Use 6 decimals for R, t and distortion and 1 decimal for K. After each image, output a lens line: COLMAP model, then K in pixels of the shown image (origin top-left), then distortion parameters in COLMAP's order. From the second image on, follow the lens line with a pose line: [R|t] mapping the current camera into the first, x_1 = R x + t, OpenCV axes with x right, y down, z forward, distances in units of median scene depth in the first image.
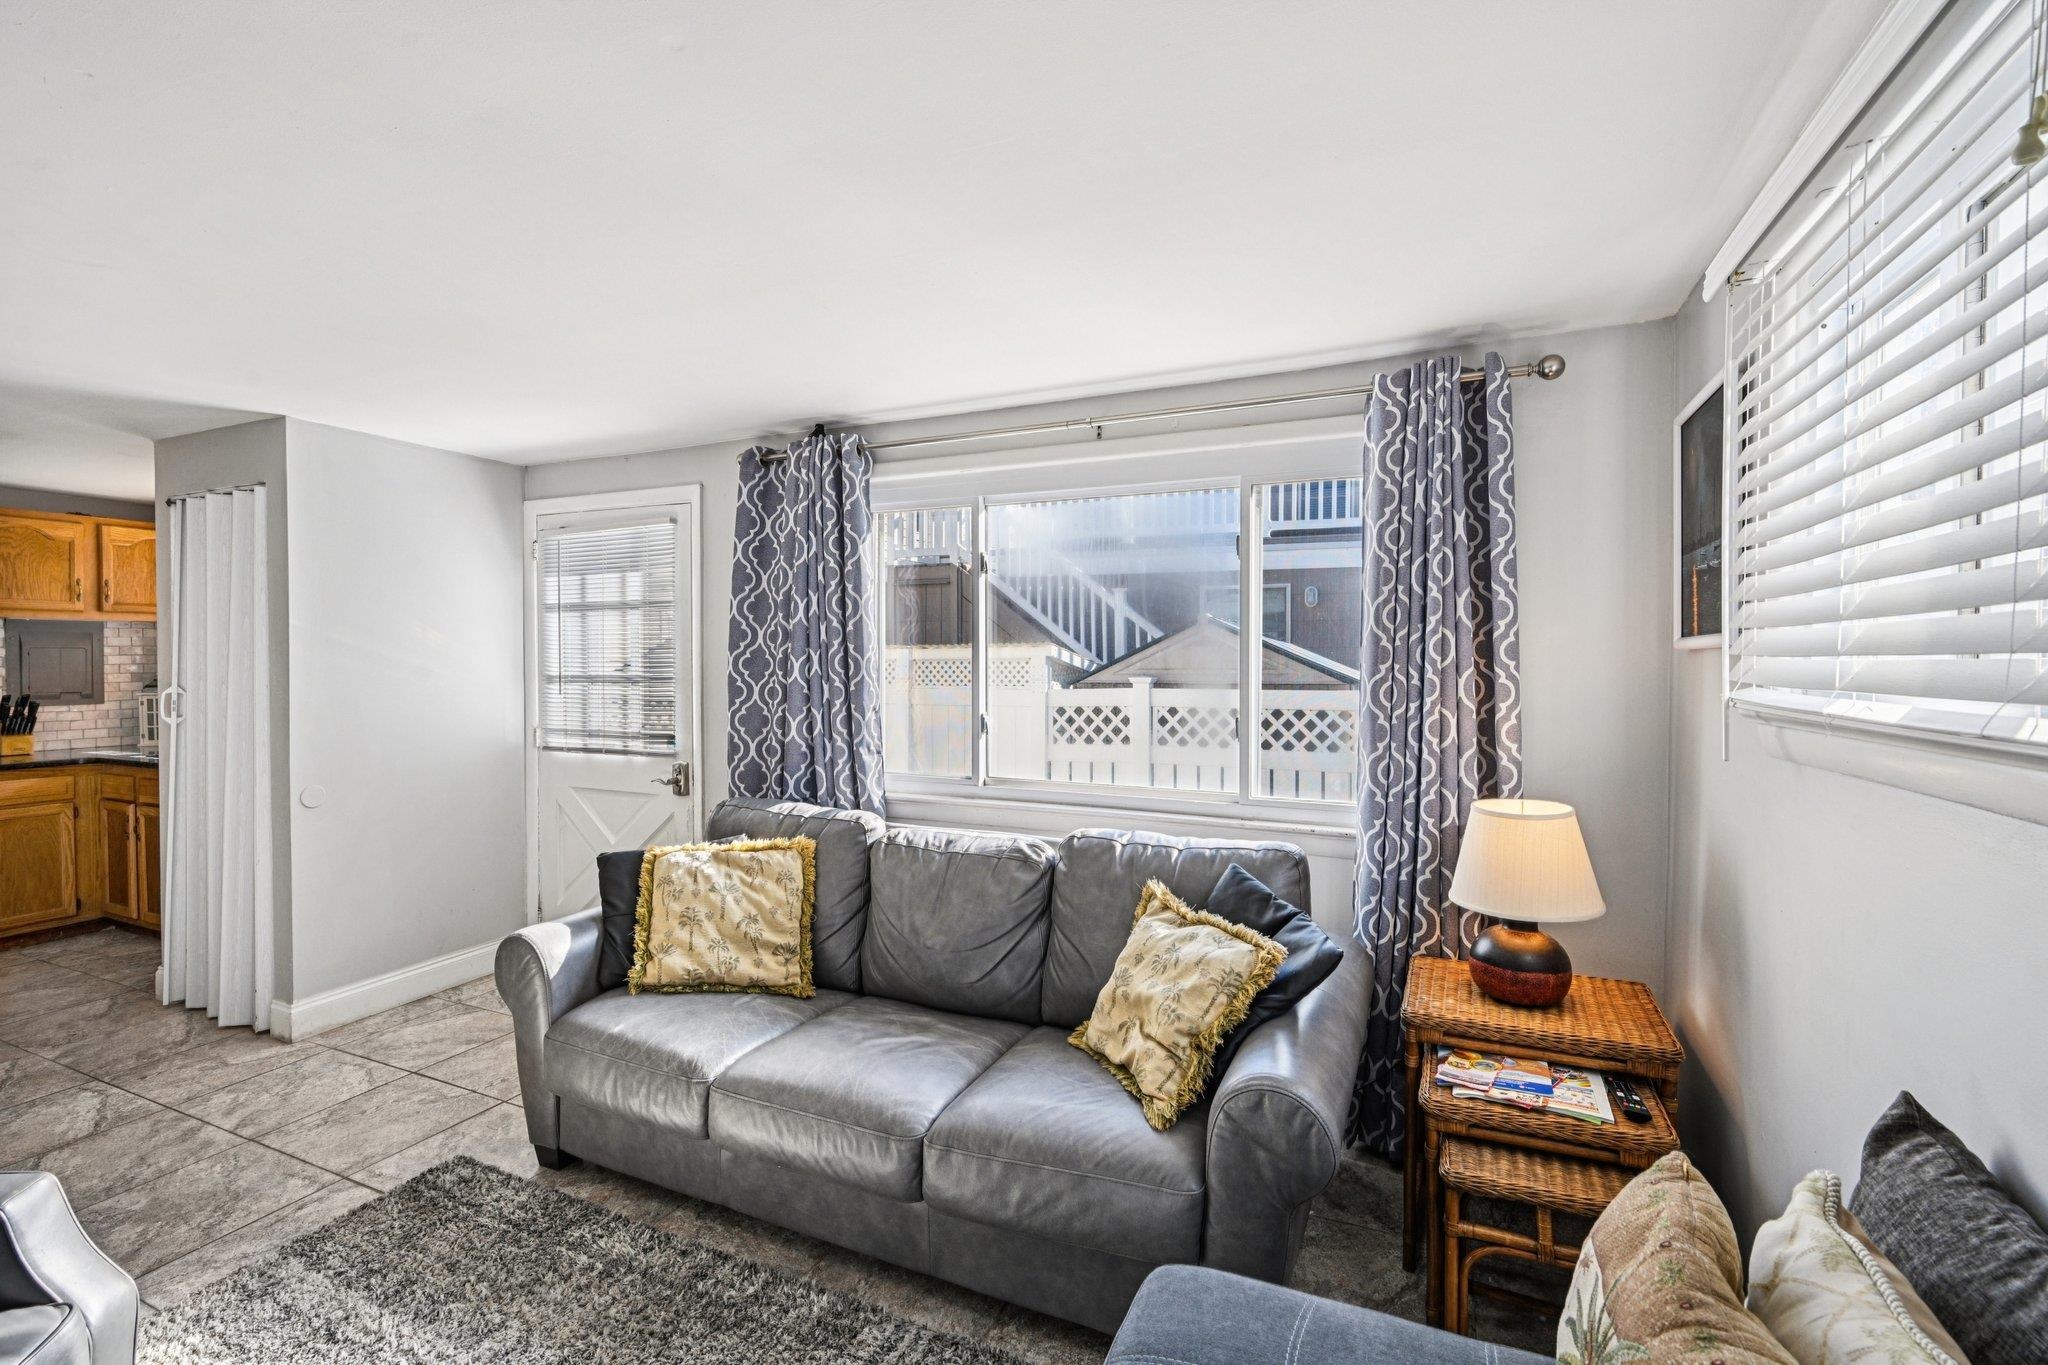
lens RADIAL K [[900.9, 0, 1005.3], [0, 900.9, 671.8], [0, 0, 1]] dist [-0.000138, 0.000034]
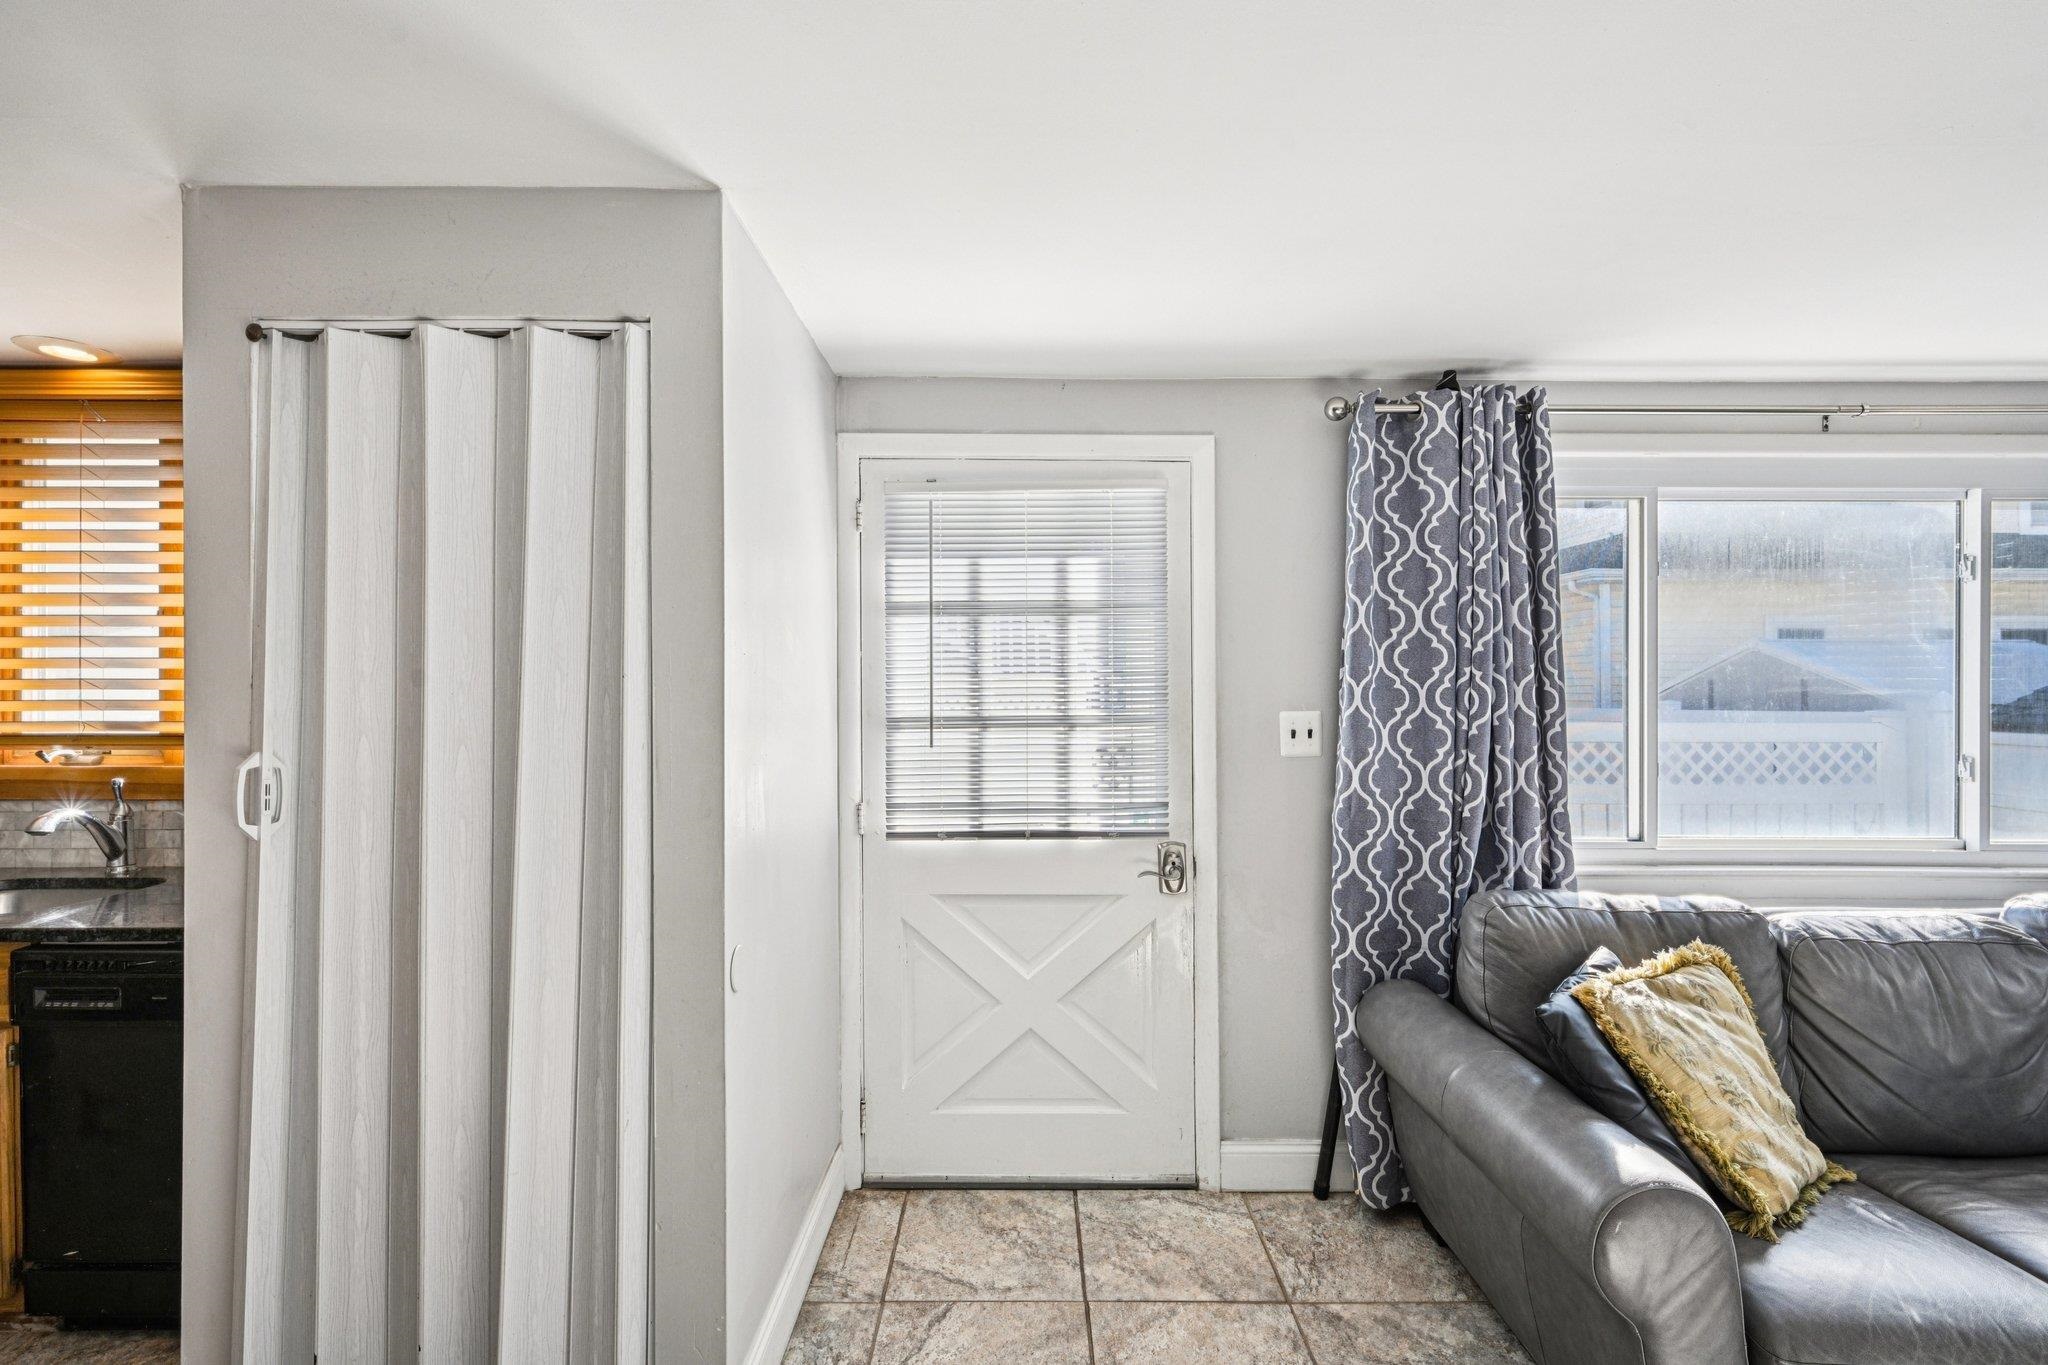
lens RADIAL K [[907.6, 0, 1025.0], [0, 907.6, 685.2], [0, 0, 1]] dist [-0.000336, 0.000769]
pose [[0.907462, 0.002057, 0.420129, -0.690469], [0.007672, 0.999740, -0.021467, -0.003677], [-0.420064, 0.022704, 0.907210, 0.397552]]
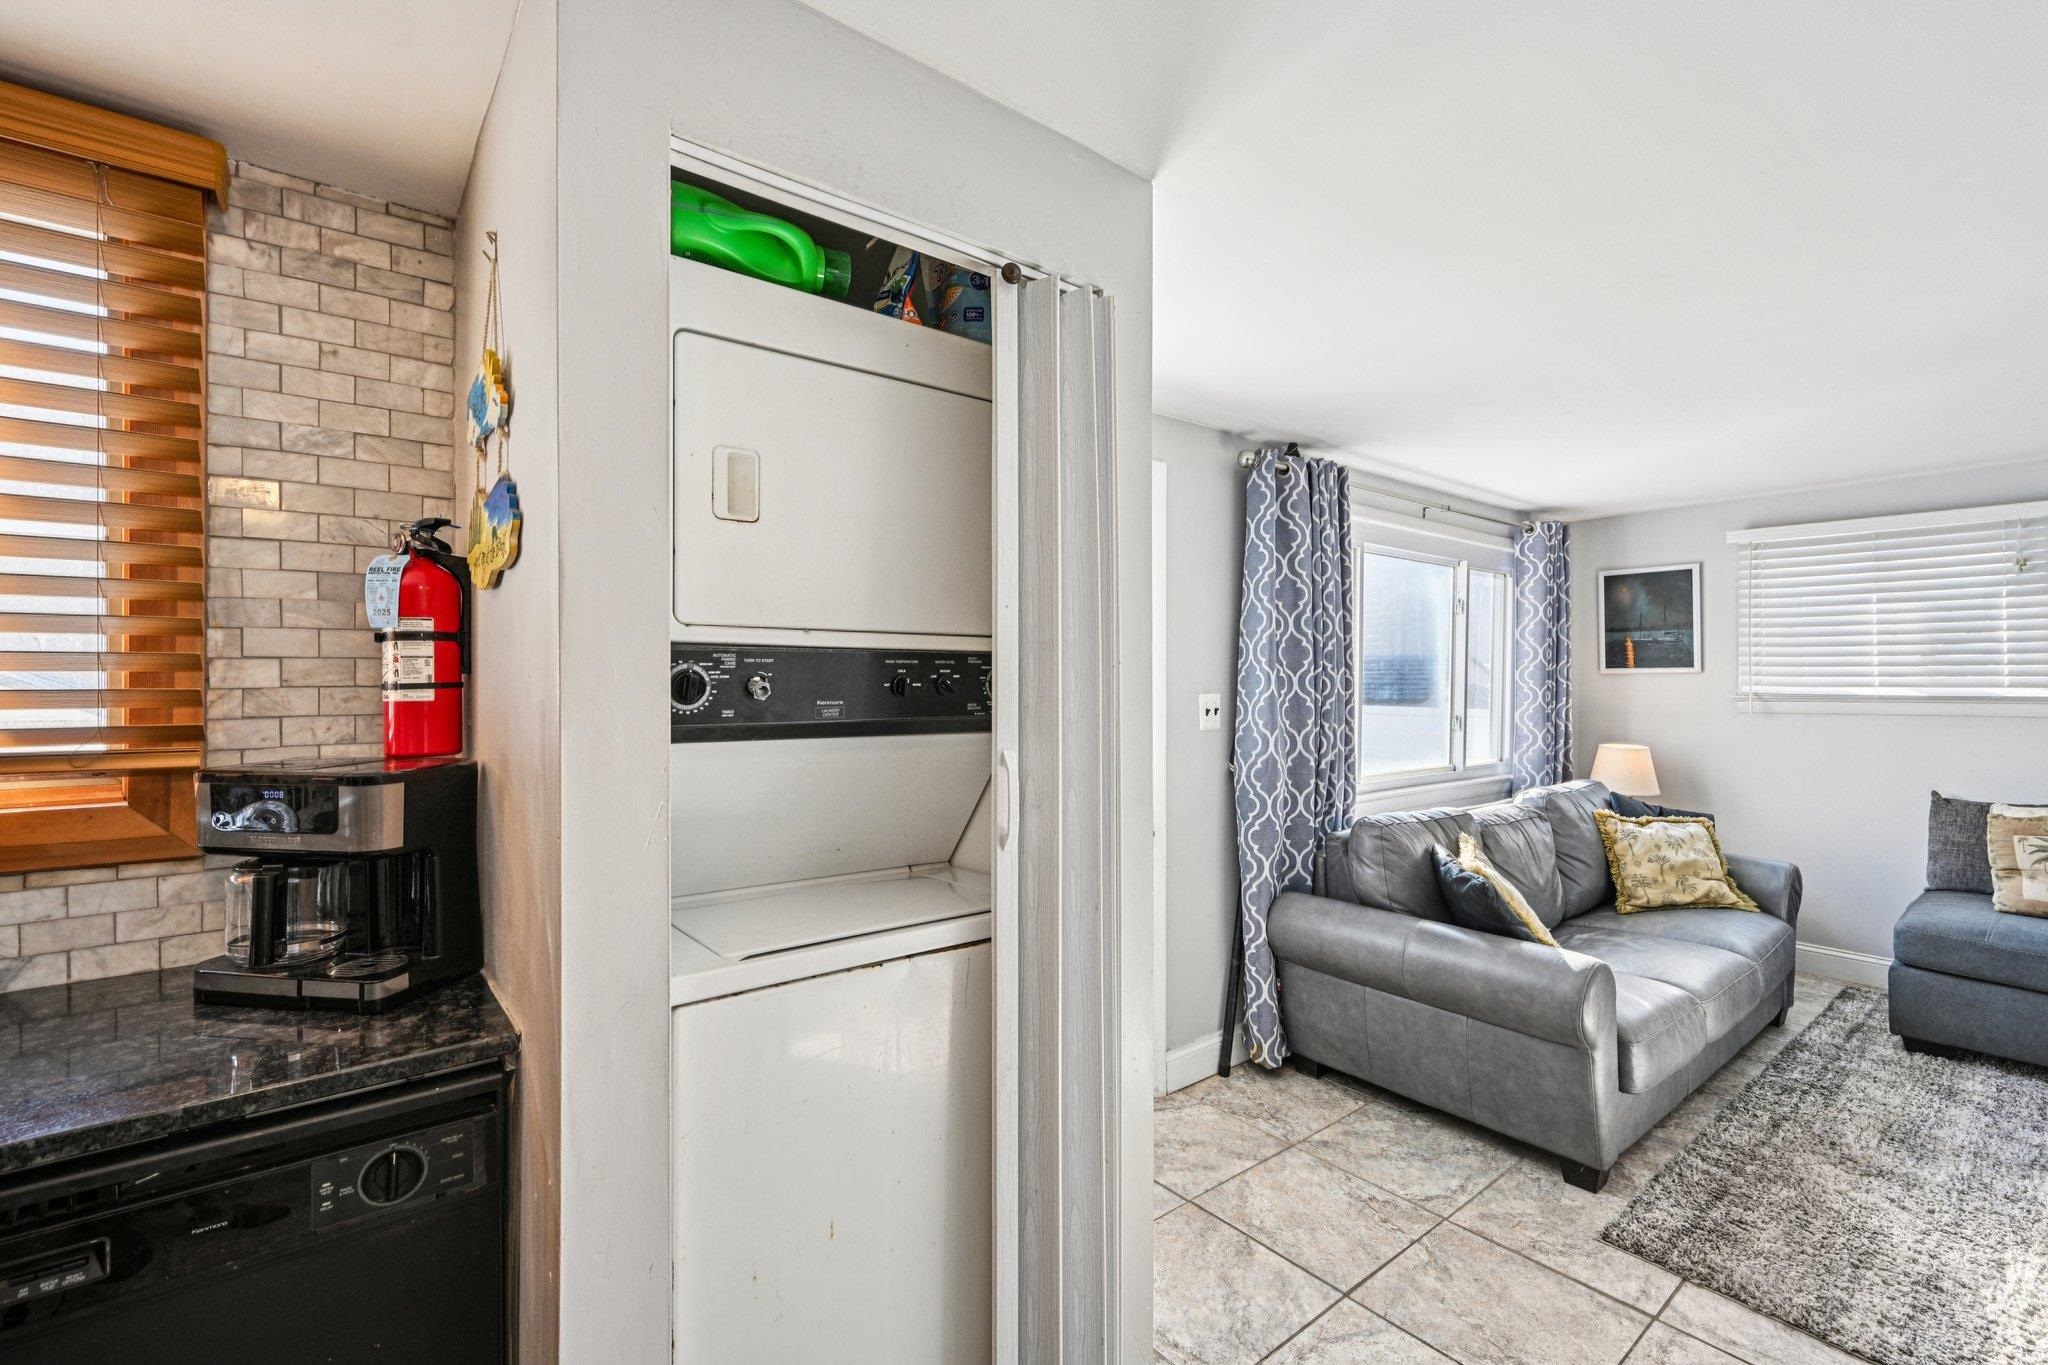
lens RADIAL K [[898.3, 0, 1022.6], [0, 898.3, 676.2], [0, 0, 1]] dist [0.000829, 0.000222]
pose [[0.440277, 0.001065, 0.897861, -1.022569], [0.011083, 0.999917, -0.006621, -0.009562], [-0.897793, 0.012866, 0.440229, 0.689206]]
